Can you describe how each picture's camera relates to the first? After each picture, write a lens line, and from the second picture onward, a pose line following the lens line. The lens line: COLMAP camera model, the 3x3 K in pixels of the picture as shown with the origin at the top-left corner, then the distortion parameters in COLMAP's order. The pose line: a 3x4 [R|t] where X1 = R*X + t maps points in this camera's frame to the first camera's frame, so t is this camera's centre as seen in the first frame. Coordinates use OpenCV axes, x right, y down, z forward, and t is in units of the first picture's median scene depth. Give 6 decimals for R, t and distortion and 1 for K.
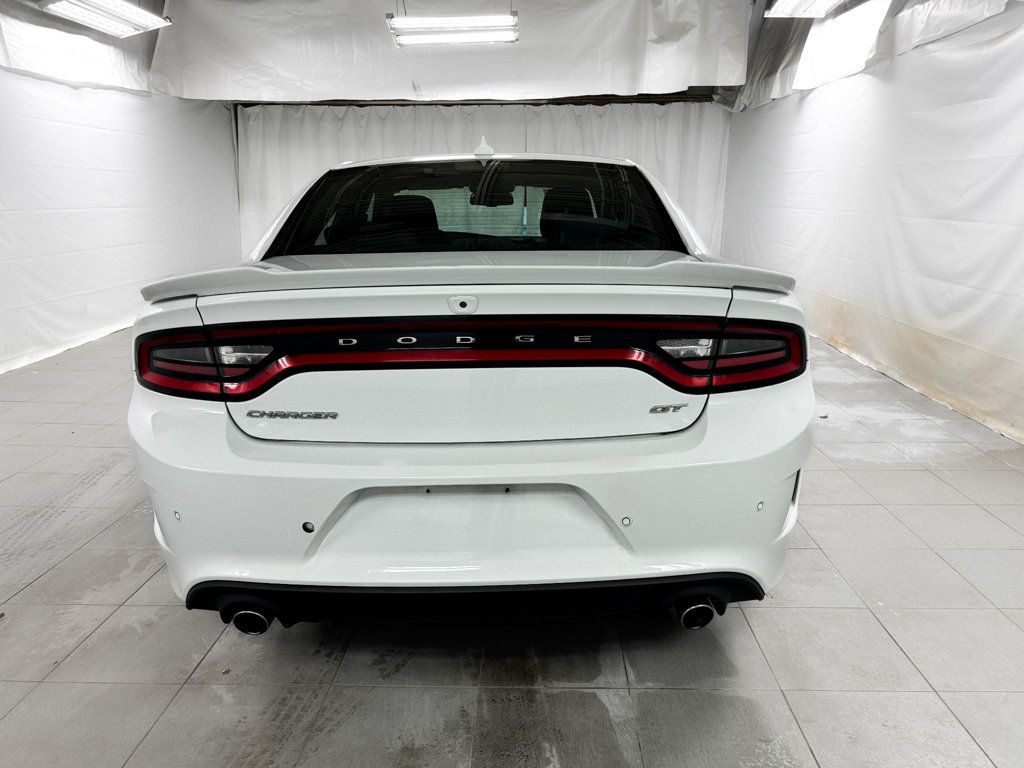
lens RADIAL K [[719.0, 0, 512.0], [0, 719.0, 384.0], [0, 0, 1]] dist [0.004570, -0.006575]
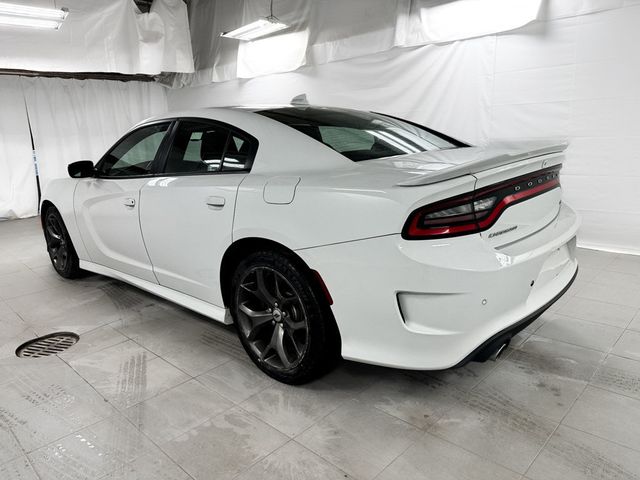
lens RADIAL K [[447.6, 0, 318.8], [0, 447.6, 231.6], [0, 0, 1]] dist [0.003495, -0.000689]
pose [[0.681119, -0.178293, 0.710133, -0.335952], [0.221466, 0.974633, 0.032284, -0.023280], [-0.697875, 0.135282, 0.703327, 0.116643]]
